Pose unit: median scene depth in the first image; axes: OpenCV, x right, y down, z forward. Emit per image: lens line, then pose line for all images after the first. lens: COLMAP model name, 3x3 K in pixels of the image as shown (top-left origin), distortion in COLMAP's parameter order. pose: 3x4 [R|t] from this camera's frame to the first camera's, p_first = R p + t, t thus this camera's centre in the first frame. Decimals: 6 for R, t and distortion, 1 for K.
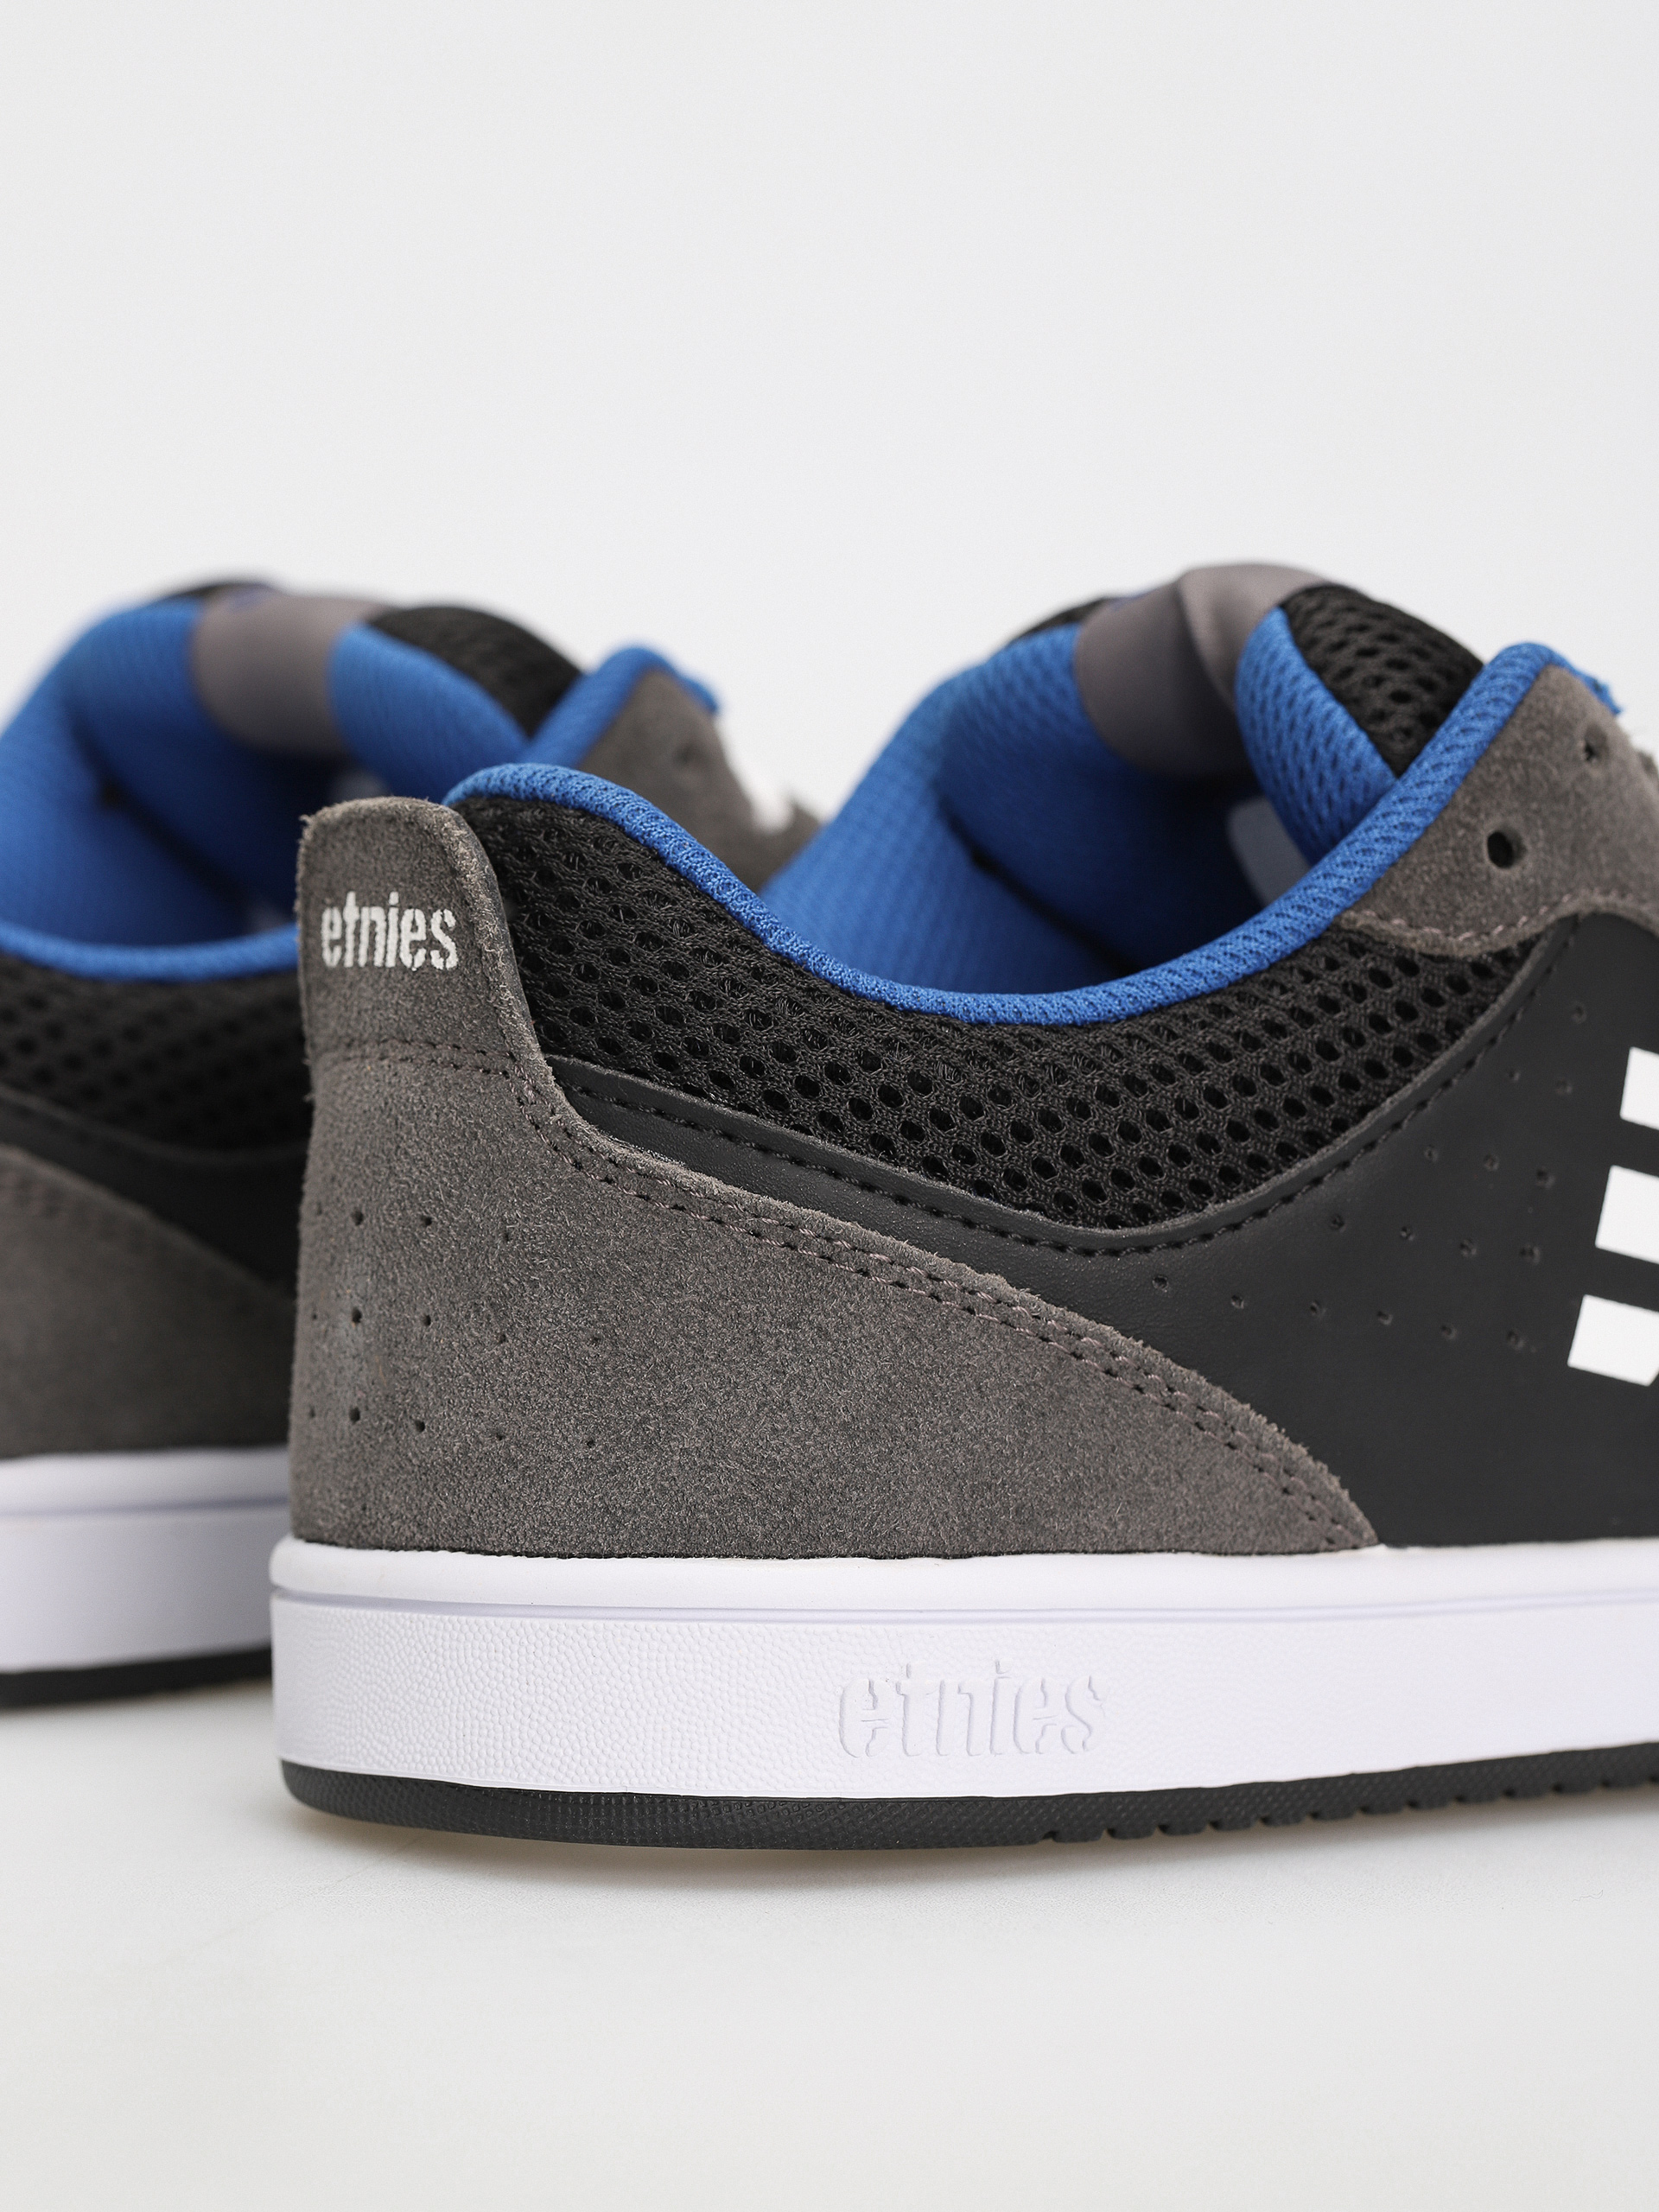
lens RADIAL K [[7988.2, 0, 828.0], [0, 7988.2, 1108.0], [0, 0, 1]] dist [-0.211515, 0.000000]
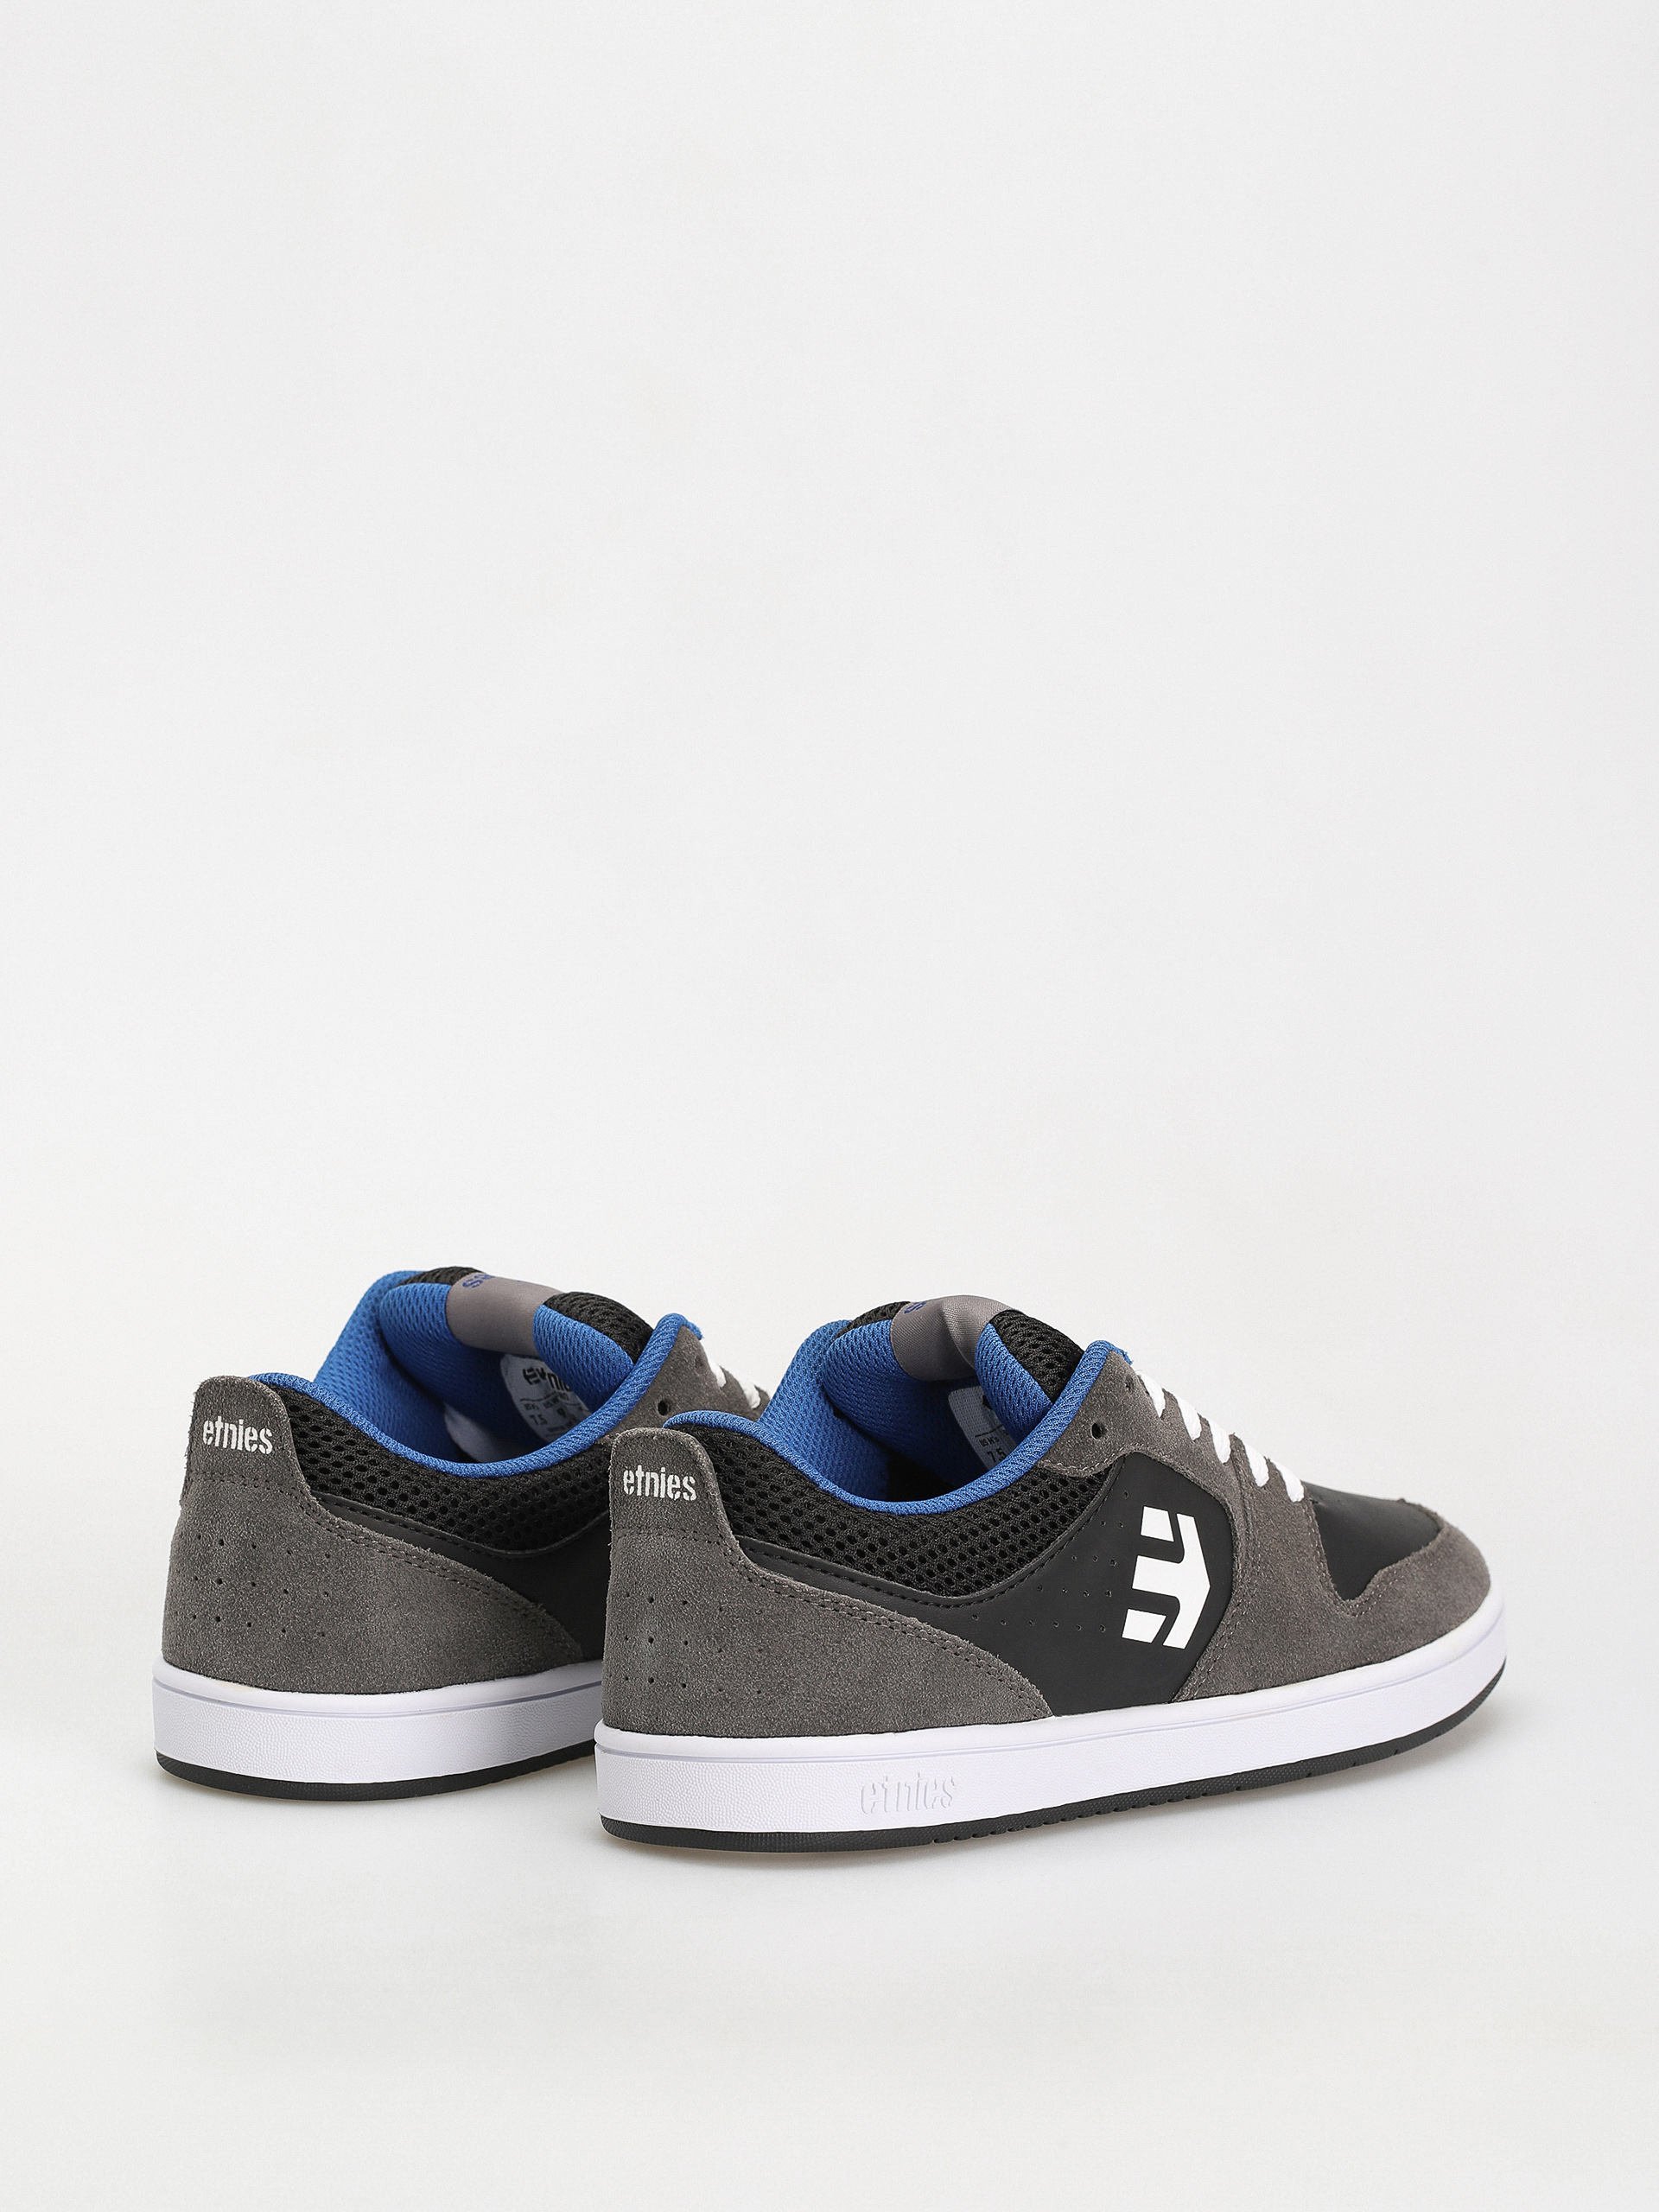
lens RADIAL K [[7988.2, 0, 829.3], [0, 7988.2, 1105.2], [0, 0, 1]] dist [-0.211515, 0.000000]
pose [[0.982699, -0.020975, 0.184018, -0.451411], [0.015703, 0.999425, 0.030059, -0.210274], [-0.184542, -0.026650, 0.982463, -1.409301]]
